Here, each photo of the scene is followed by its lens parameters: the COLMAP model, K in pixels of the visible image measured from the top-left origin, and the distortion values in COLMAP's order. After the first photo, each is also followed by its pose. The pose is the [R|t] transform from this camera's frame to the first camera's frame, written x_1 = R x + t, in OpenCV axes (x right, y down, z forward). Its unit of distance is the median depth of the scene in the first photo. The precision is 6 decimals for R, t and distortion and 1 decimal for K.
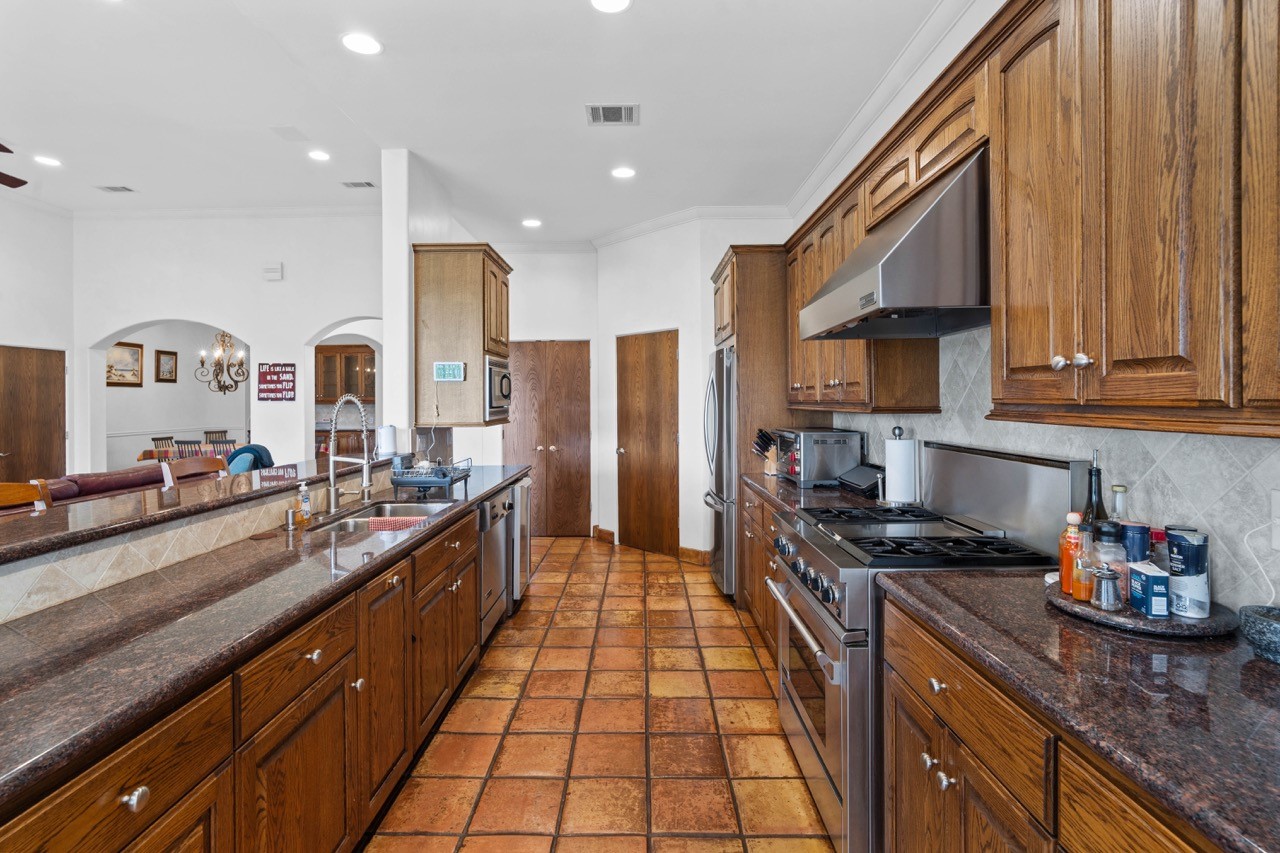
lens RADIAL K [[613.8, 0, 639.8], [0, 613.8, 395.2], [0, 0, 1]] dist [-0.016860, 0.007342]
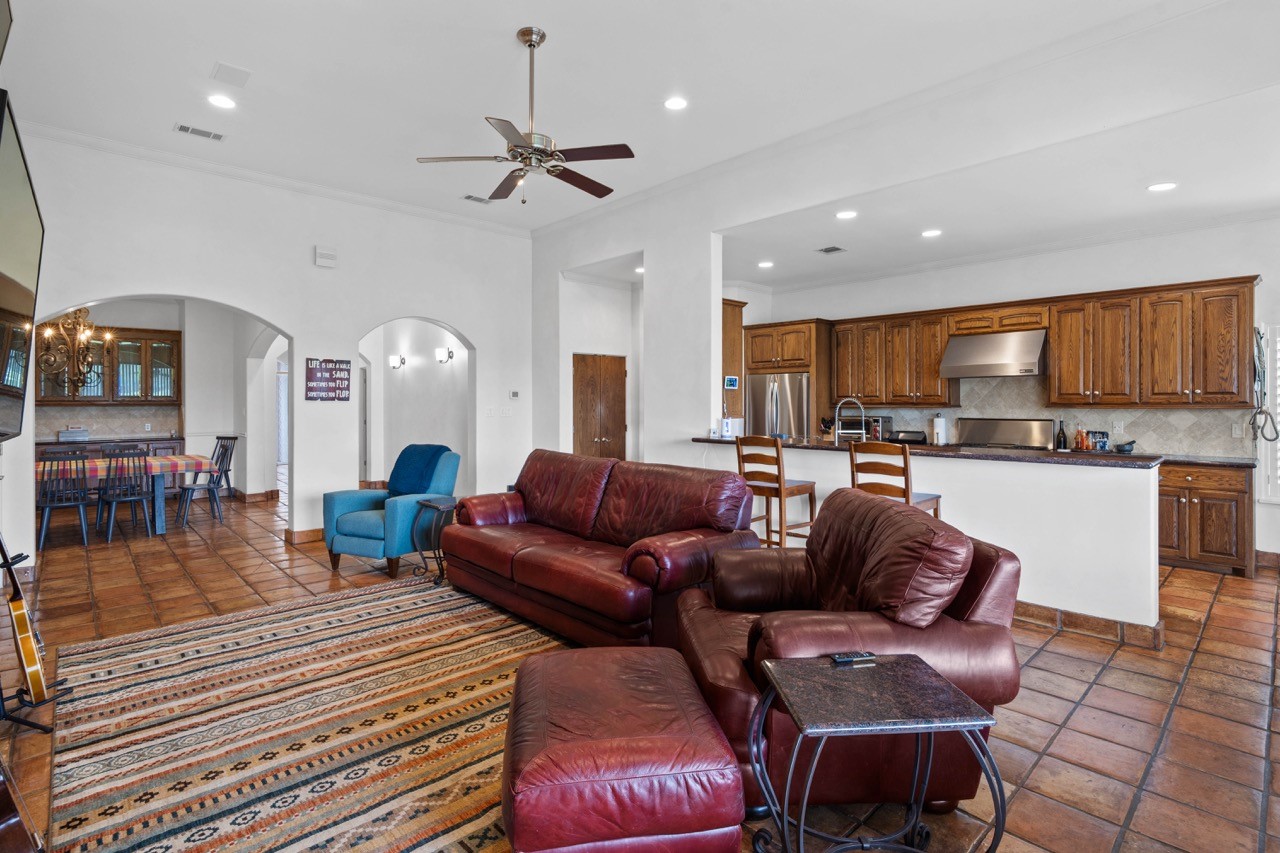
lens RADIAL K [[613.8, 0, 639.8], [0, 613.8, 395.2], [0, 0, 1]] dist [-0.016860, 0.007342]
pose [[0.720585, 0.012580, 0.693253, -0.891430], [-0.008657, 0.999921, -0.009146, 0.005503], [-0.693313, 0.000589, 0.720636, 0.023390]]
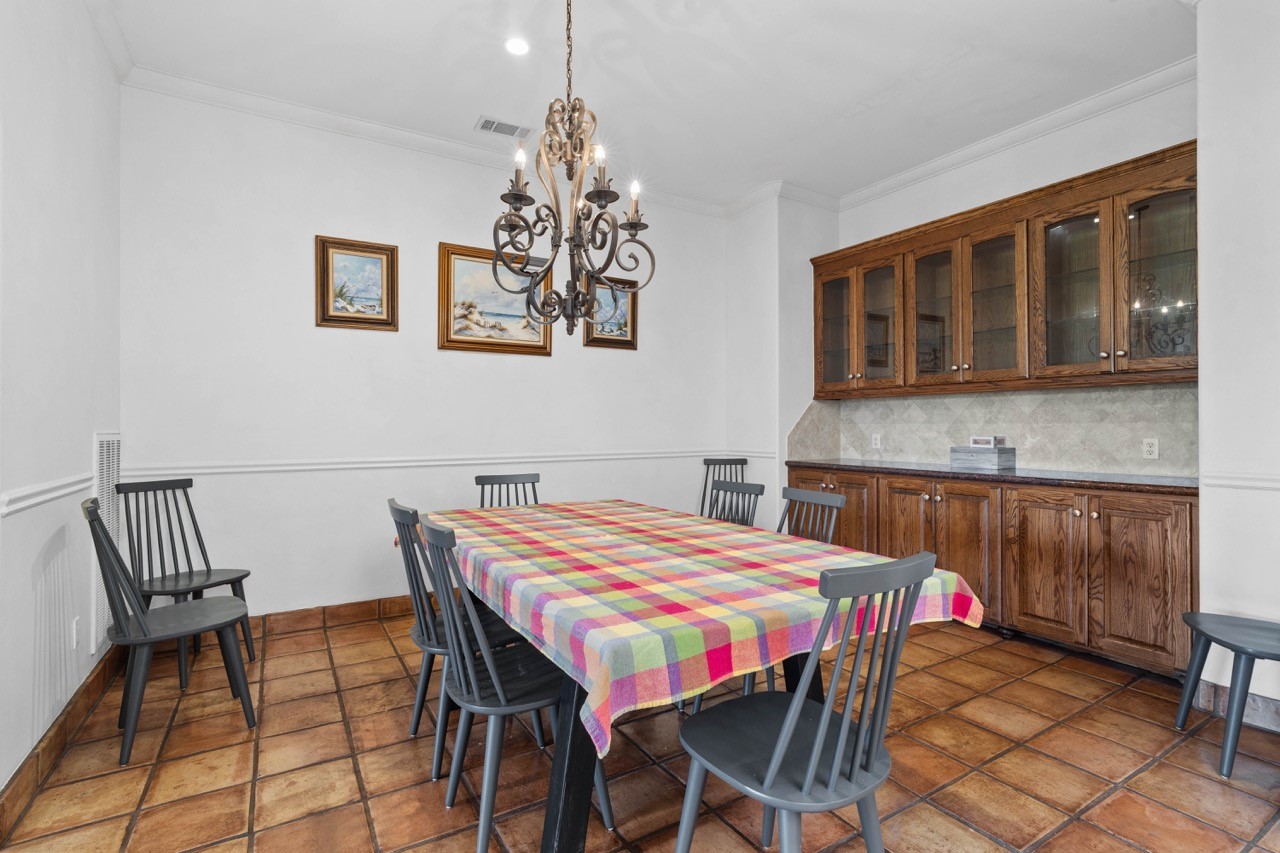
lens RADIAL K [[603.3, 0, 635.7], [0, 603.3, 426.2], [0, 0, 1]] dist [-0.007159, 0.000238]
pose [[0.522667, 0.005360, -0.852520, -0.561523], [0.006637, 0.999924, 0.010355, 0.046857], [0.852511, -0.011070, 0.522592, 1.128621]]
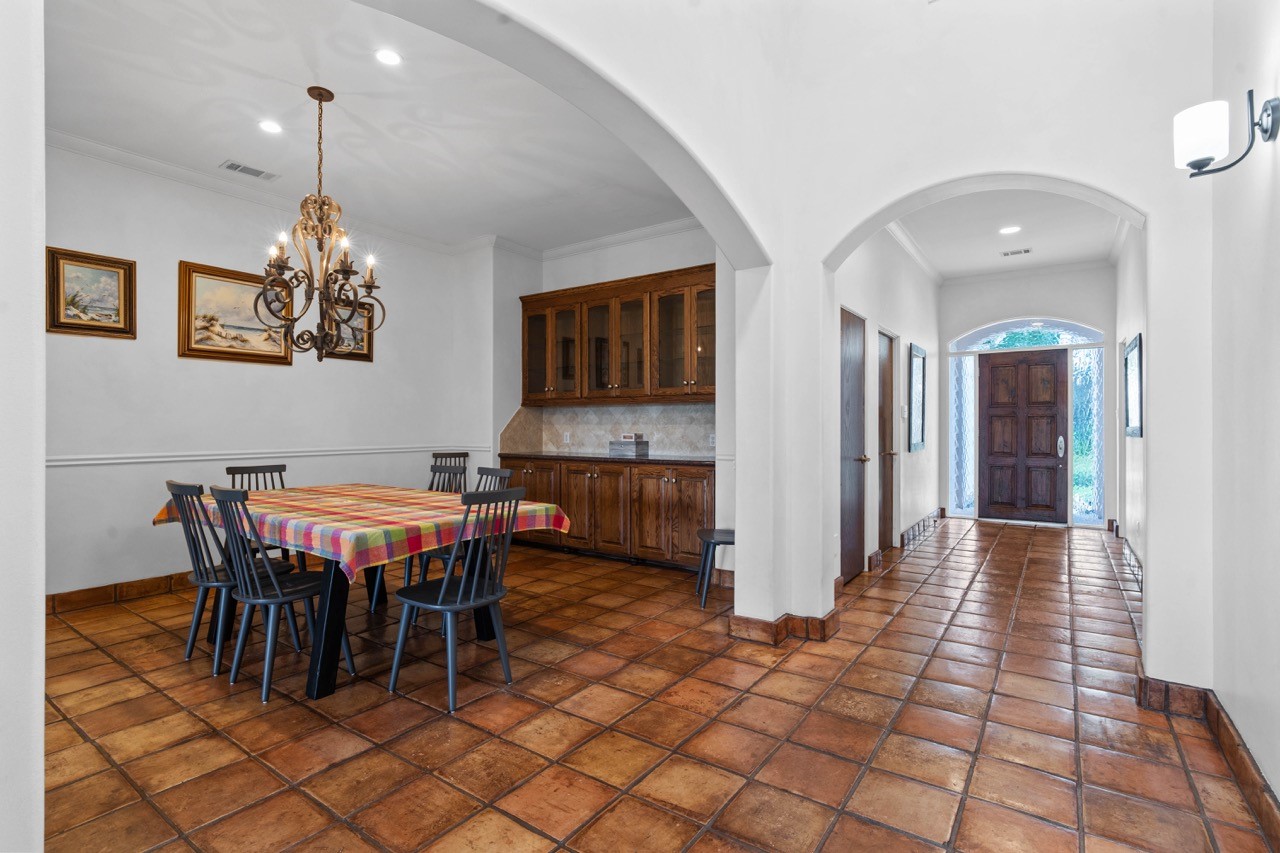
lens RADIAL K [[603.3, 0, 635.7], [0, 603.3, 426.2], [0, 0, 1]] dist [-0.007159, 0.000238]
pose [[0.819625, 0.006495, -0.572863, -0.395078], [0.000015, 0.999935, 0.011358, 0.044900], [0.572900, -0.009318, 0.819572, 1.029020]]
